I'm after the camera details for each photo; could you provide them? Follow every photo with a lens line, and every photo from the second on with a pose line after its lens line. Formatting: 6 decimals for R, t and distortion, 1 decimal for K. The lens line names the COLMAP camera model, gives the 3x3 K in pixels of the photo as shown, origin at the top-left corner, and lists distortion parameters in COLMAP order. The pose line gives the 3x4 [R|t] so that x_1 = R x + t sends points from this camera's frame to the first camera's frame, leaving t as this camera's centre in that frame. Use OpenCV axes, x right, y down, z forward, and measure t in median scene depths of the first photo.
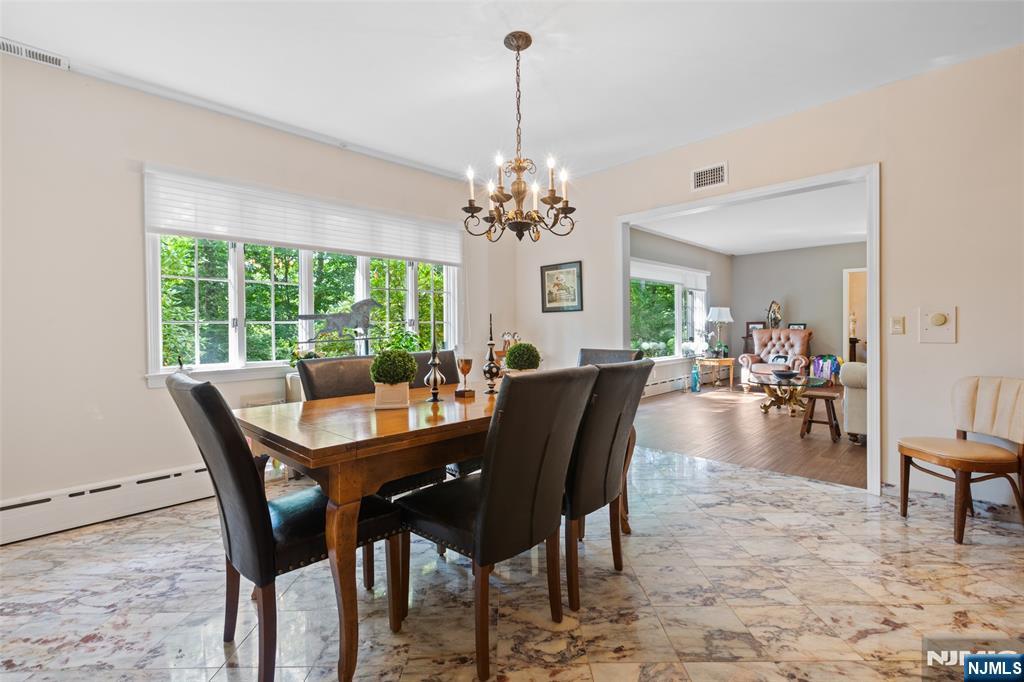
lens RADIAL K [[461.1, 0, 505.3], [0, 461.1, 336.2], [0, 0, 1]] dist [0.000759, 0.000321]
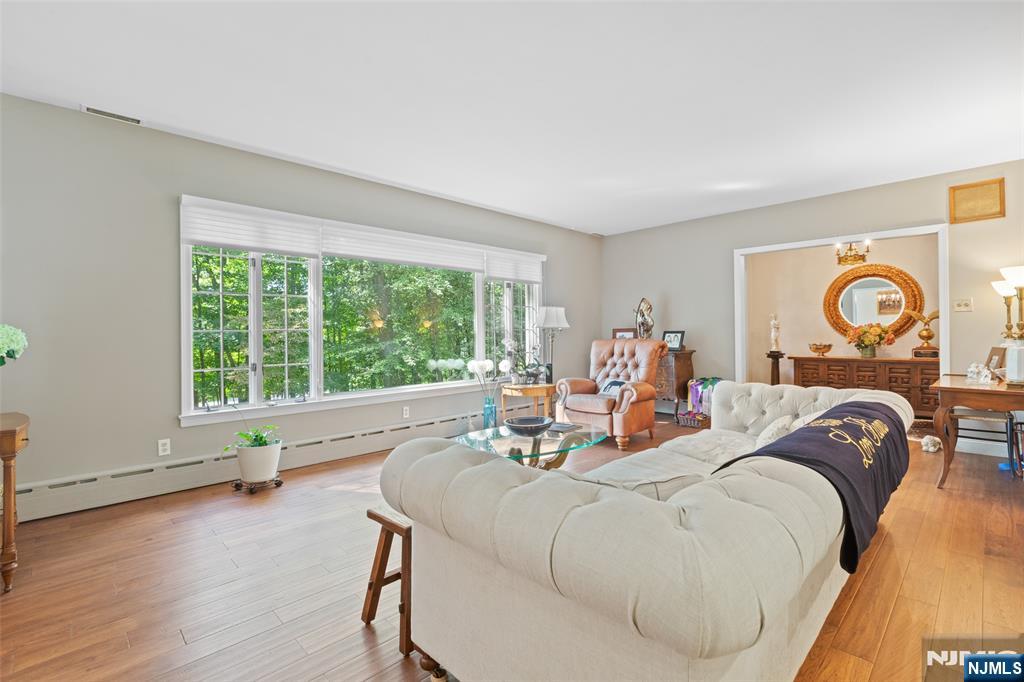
lens RADIAL K [[461.1, 0, 505.3], [0, 461.1, 336.2], [0, 0, 1]] dist [0.000759, 0.000321]
pose [[0.999771, -0.000696, -0.021405, 0.418358], [0.000385, 0.999894, -0.014538, -0.009991], [0.021413, 0.014526, 0.999665, 0.329211]]
